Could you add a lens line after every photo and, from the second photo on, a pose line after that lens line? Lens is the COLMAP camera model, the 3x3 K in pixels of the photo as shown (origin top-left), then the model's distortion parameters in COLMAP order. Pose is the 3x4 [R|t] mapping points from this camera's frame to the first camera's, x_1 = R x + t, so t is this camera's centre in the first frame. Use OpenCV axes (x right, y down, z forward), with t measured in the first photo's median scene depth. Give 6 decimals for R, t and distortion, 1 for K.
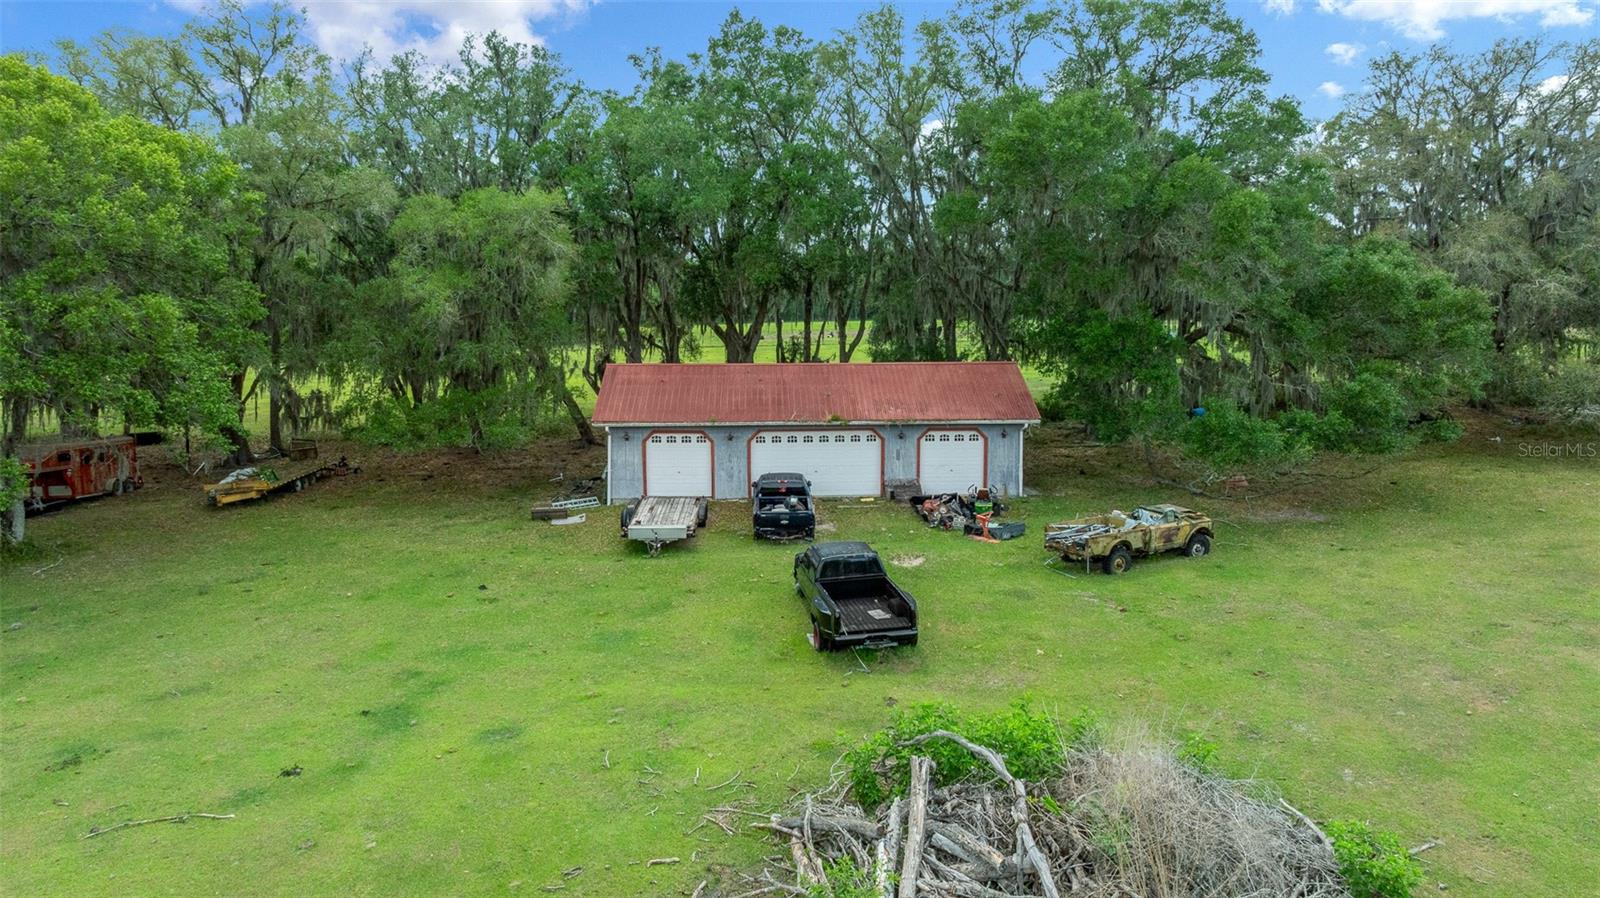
lens RADIAL K [[1126.0, 0, 801.5], [0, 1126.0, 444.6], [0, 0, 1]] dist [-0.013039, 0.000429]
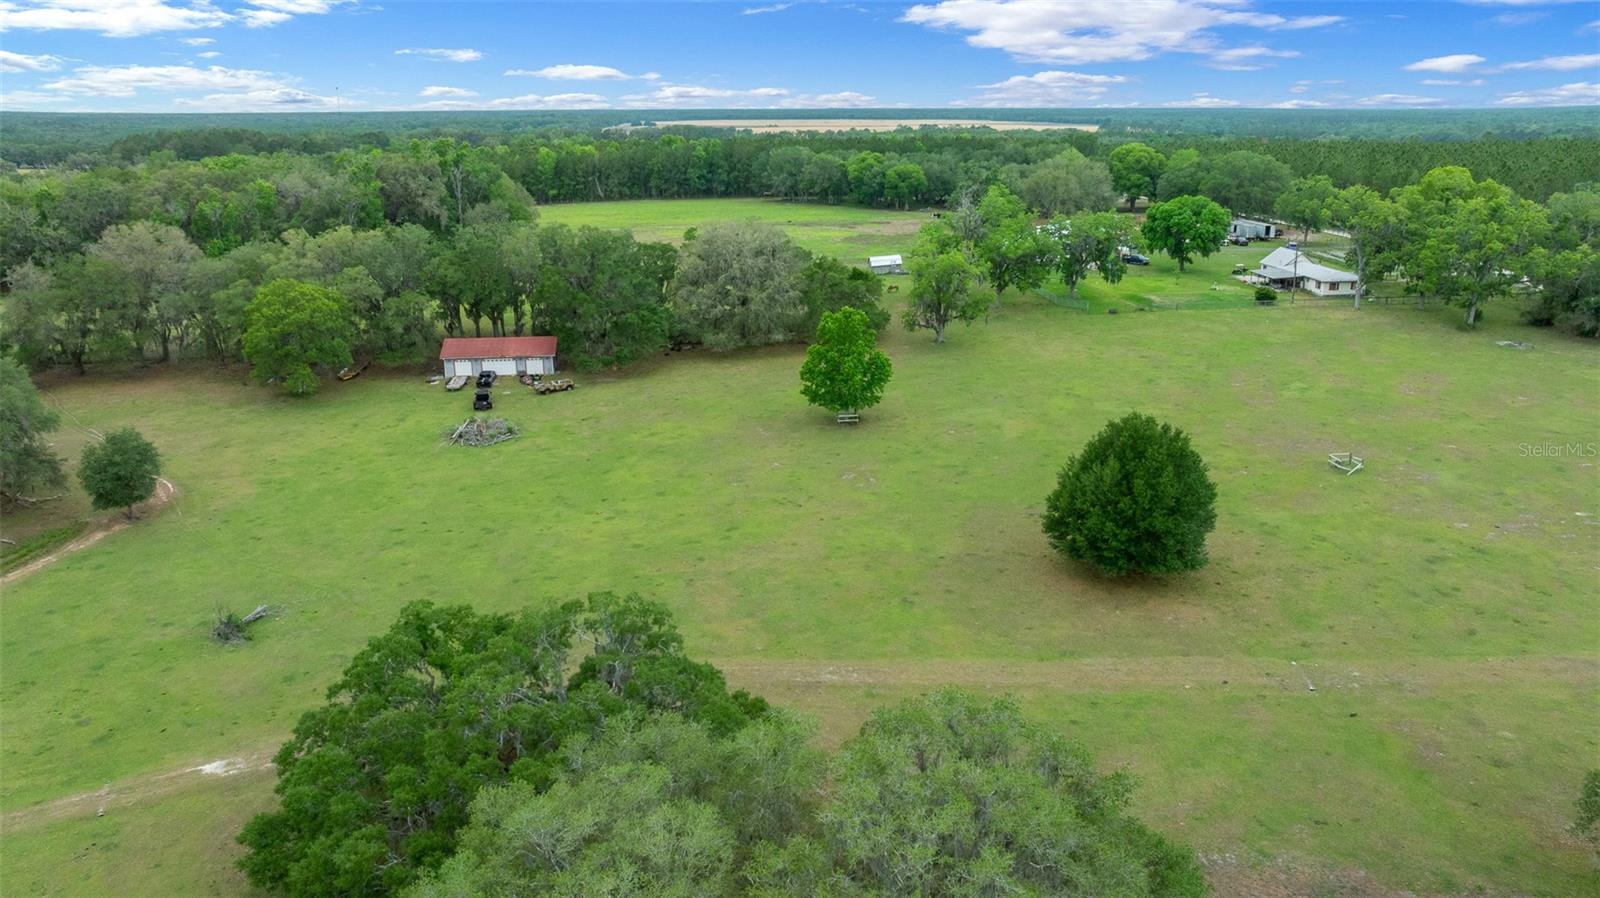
lens RADIAL K [[1121.5, 0, 811.9], [0, 1121.5, 451.6], [0, 0, 1]] dist [0.005931, 0.002113]
pose [[0.997742, -0.020992, 0.063795, 0.870634], [0.009532, 0.984544, 0.174878, -0.376836], [-0.066480, -0.173875, 0.982521, -3.057793]]
